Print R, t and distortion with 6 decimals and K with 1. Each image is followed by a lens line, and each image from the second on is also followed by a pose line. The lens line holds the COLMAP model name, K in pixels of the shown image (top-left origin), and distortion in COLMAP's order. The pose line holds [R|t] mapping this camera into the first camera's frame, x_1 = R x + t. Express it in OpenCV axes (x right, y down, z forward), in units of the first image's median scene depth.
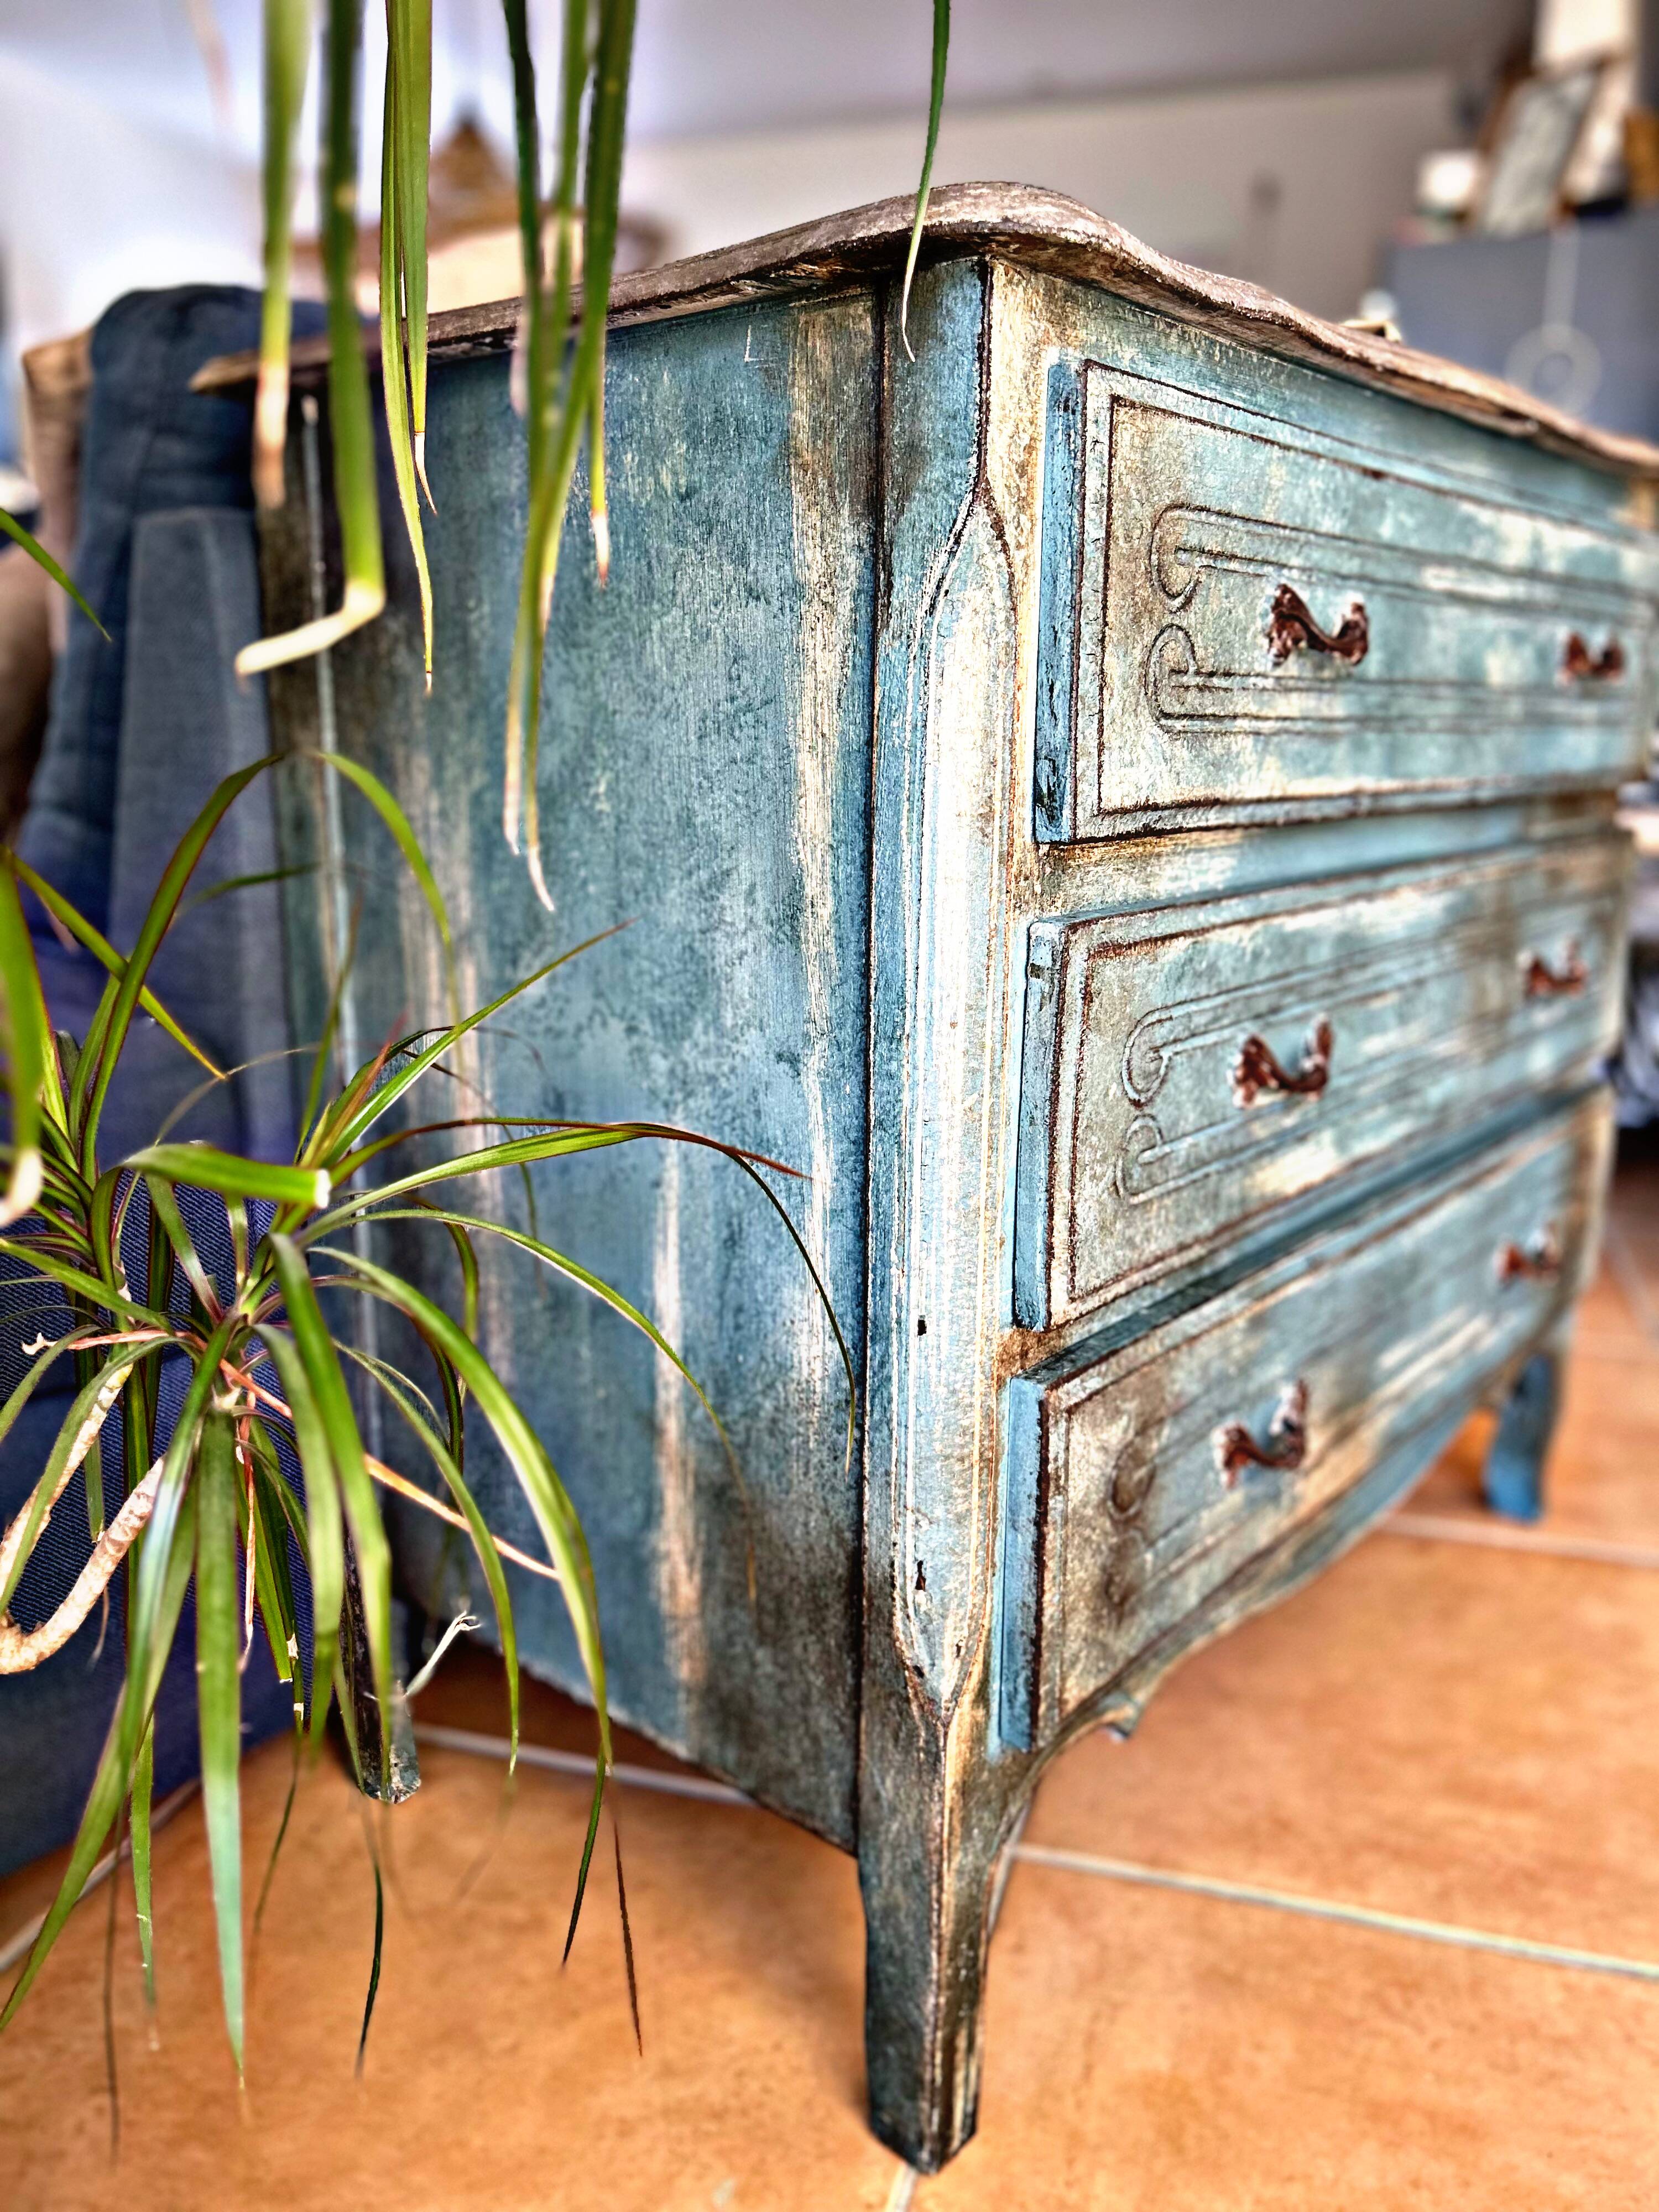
lens RADIAL K [[1675.8, 0, 836.7], [0, 1675.8, 1105.8], [0, 0, 1]] dist [0.089839, -0.149260]
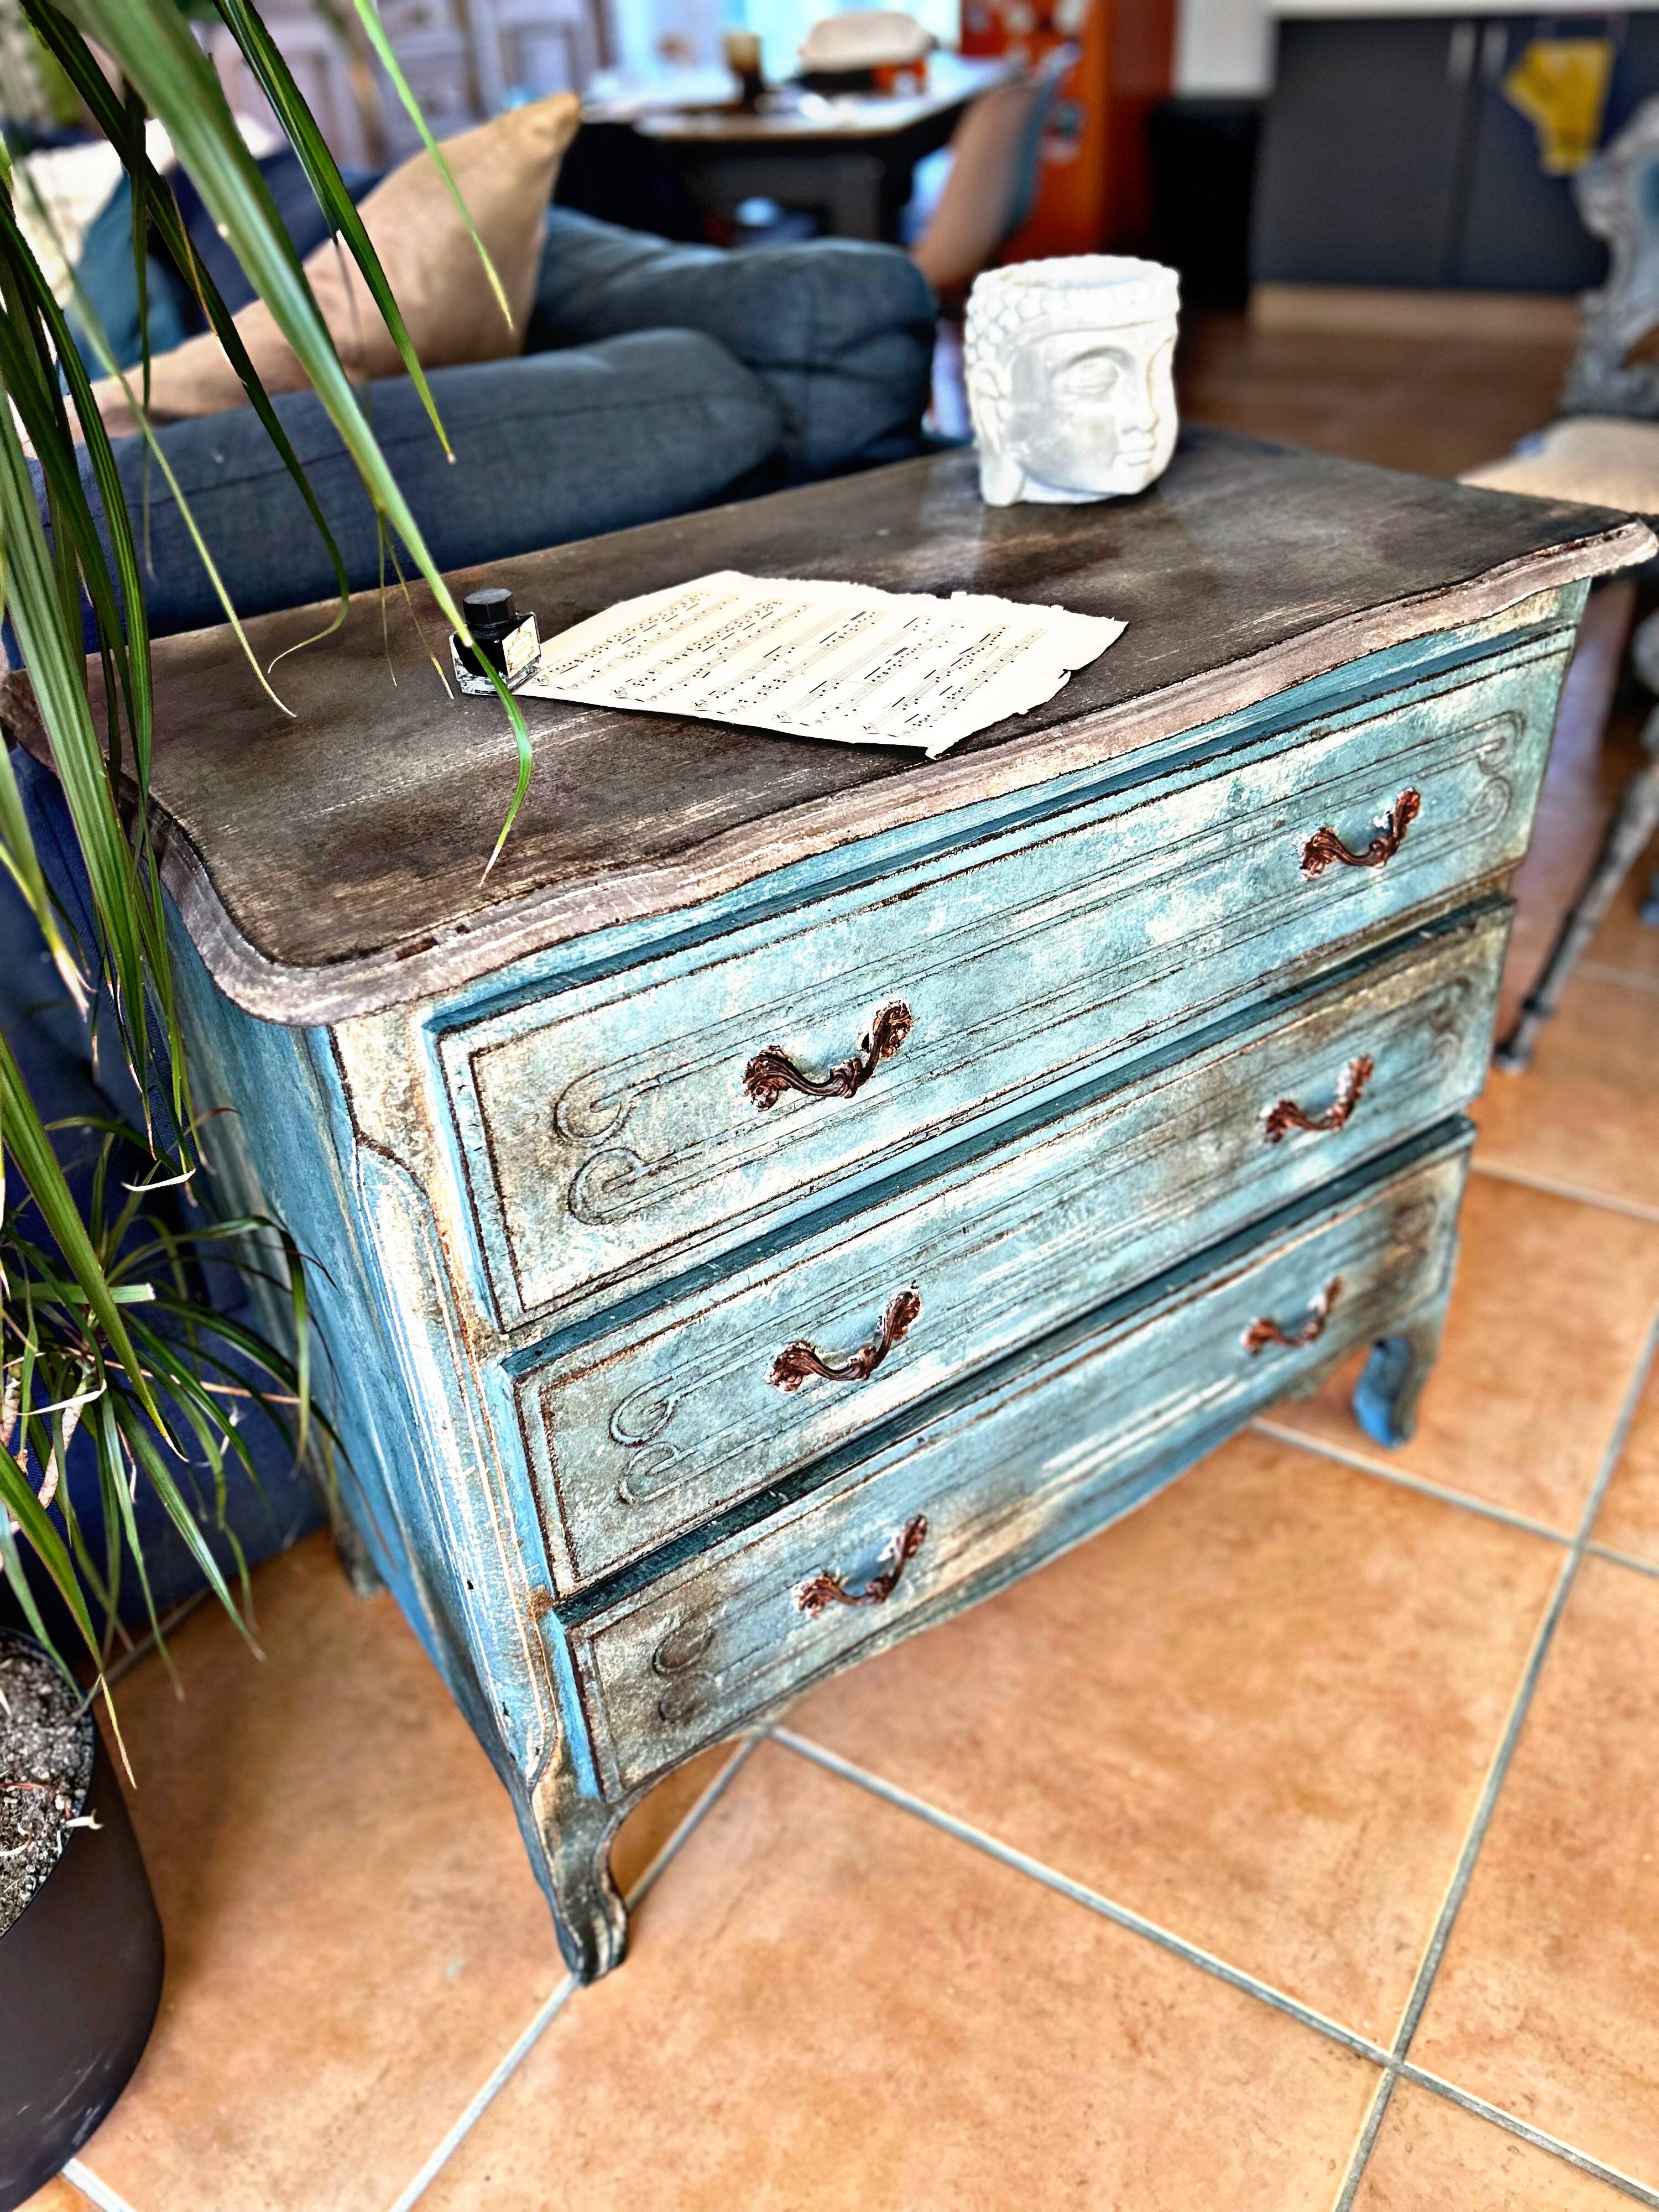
lens RADIAL K [[1675.8, 0, 836.7], [0, 1675.8, 1105.8], [0, 0, 1]] dist [0.089839, -0.149260]
pose [[0.961811, 0.105363, -0.252623, 0.631868], [-0.004763, 0.929245, 0.369433, -0.726481], [0.273673, -0.354121, 0.894260, -0.012142]]
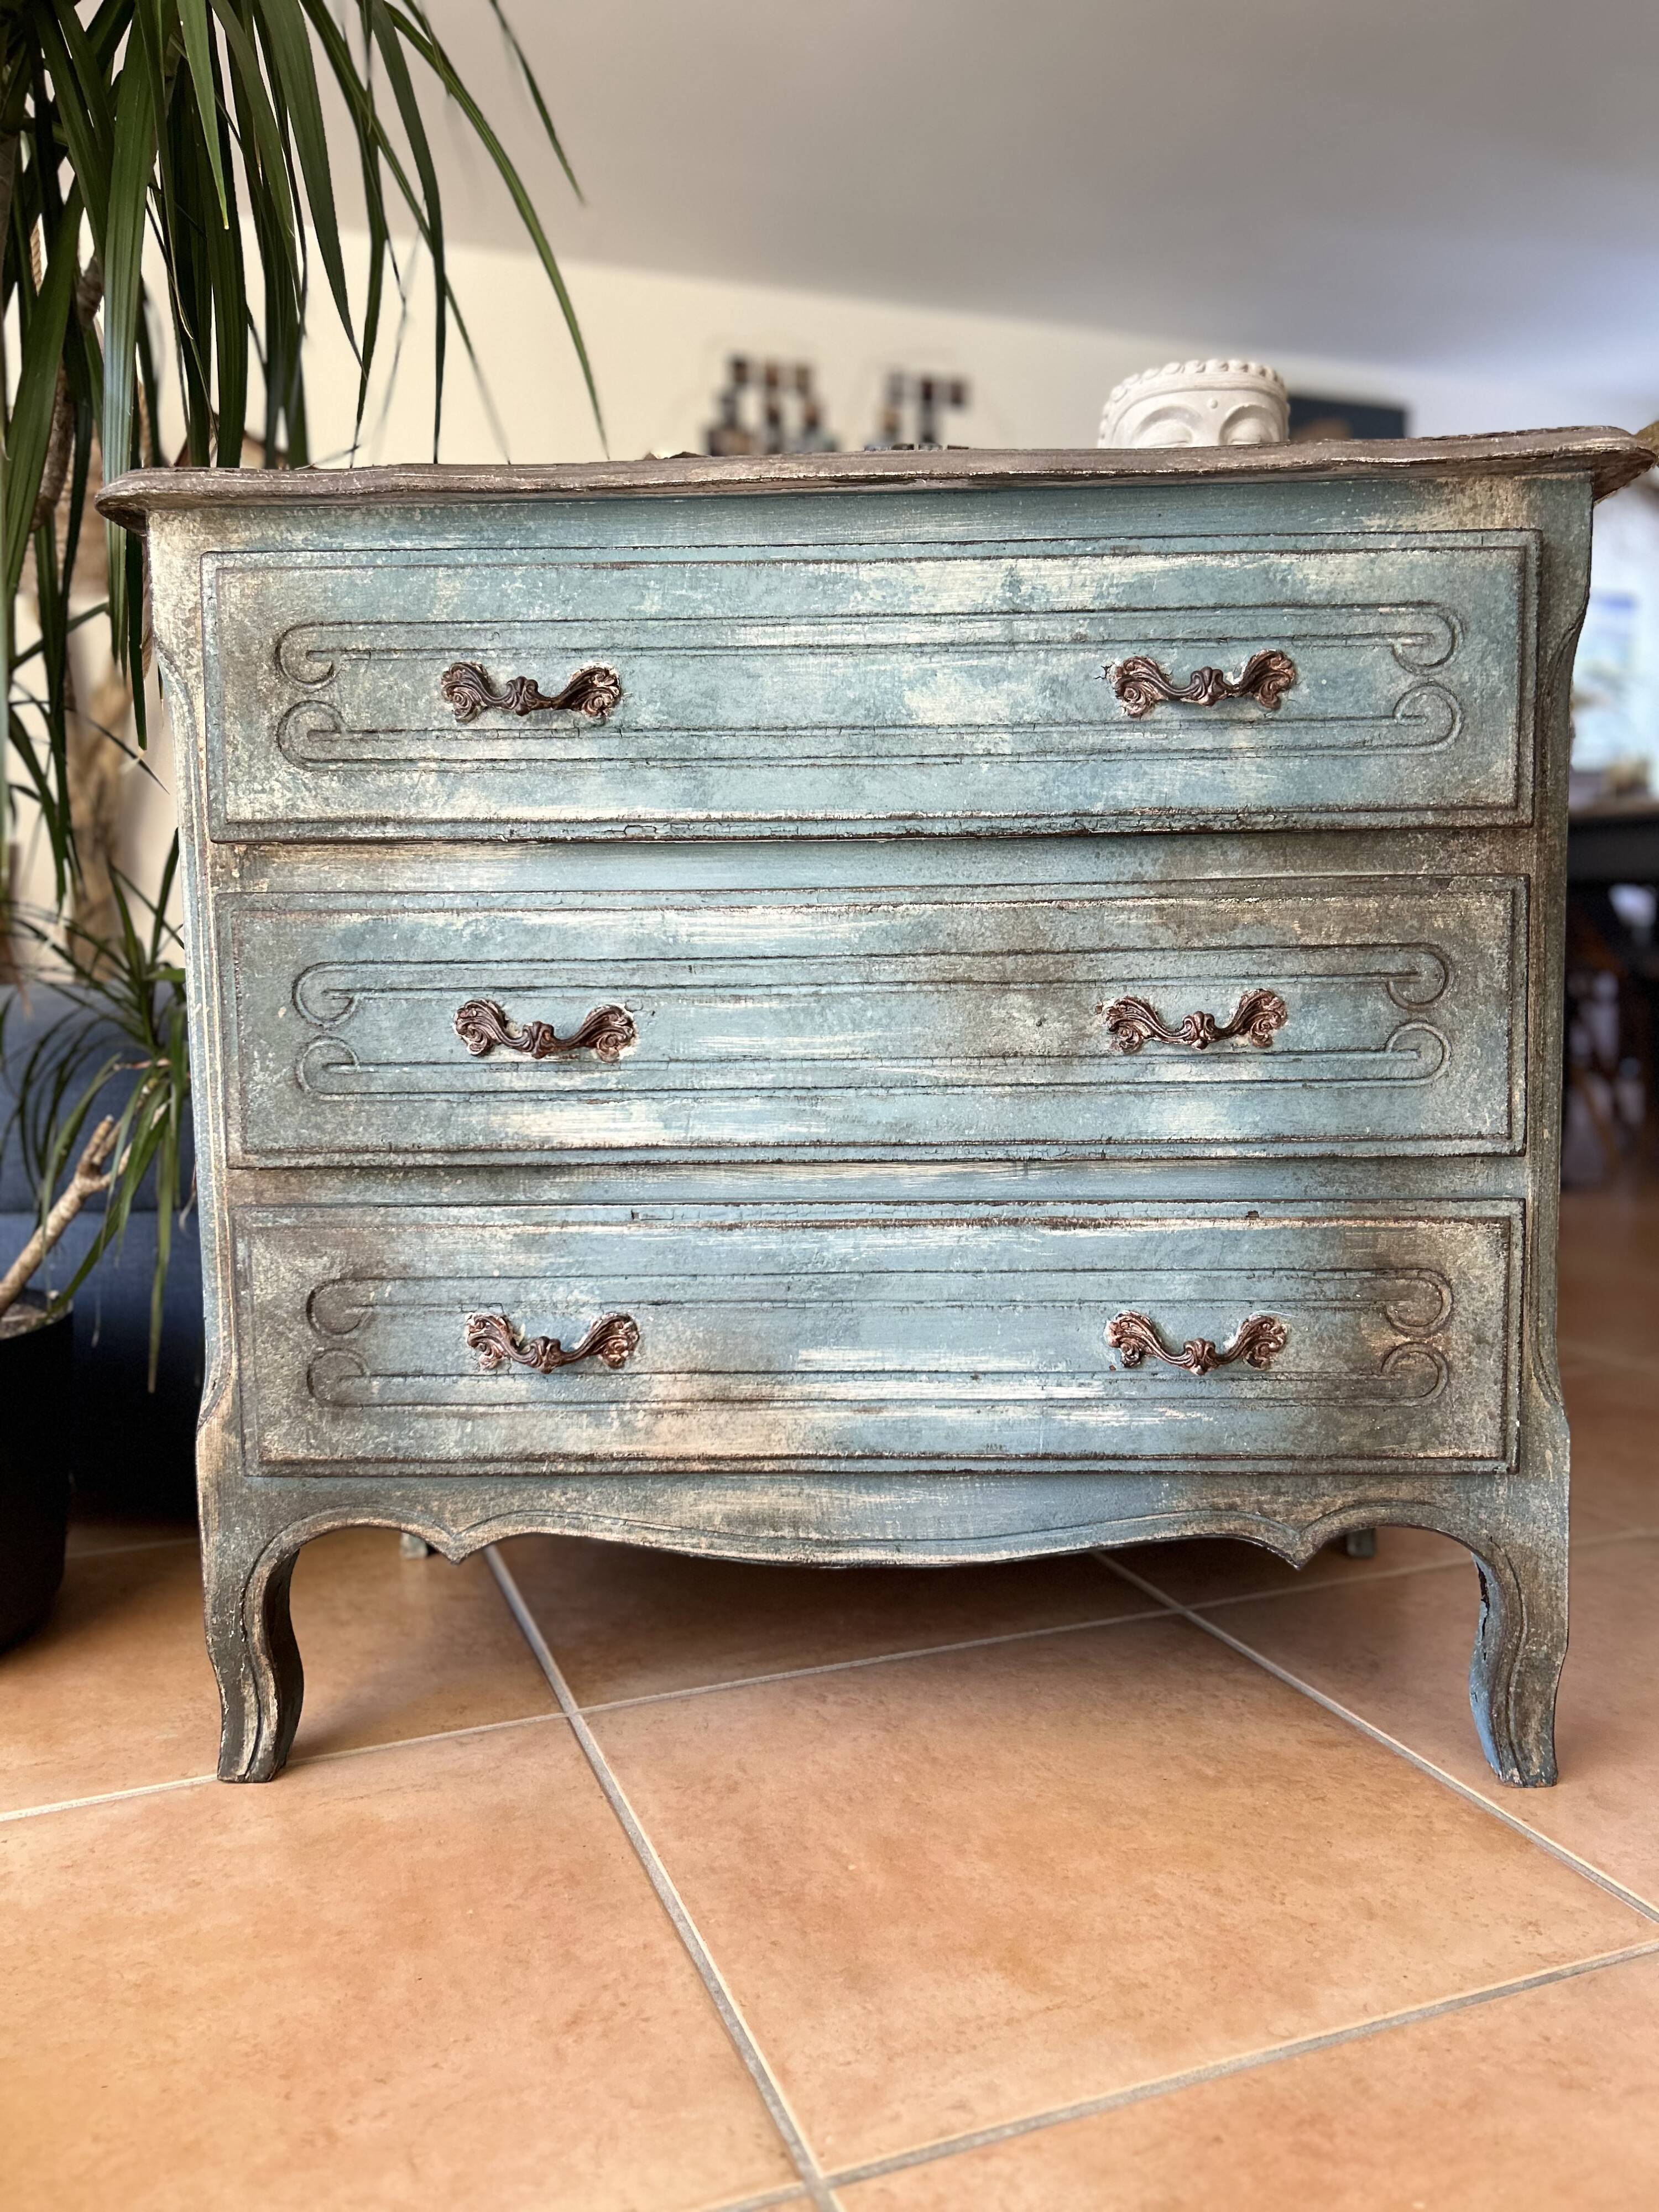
lens RADIAL K [[1667.8, 0, 830.6], [0, 1667.8, 1111.4], [0, 0, 1]] dist [0.118959, -0.268202]
pose [[0.611088, 0.053562, -0.789748, 1.614348], [-0.163812, 0.984667, -0.059973, 0.085574], [0.774427, 0.166019, 0.610492, 0.481458]]
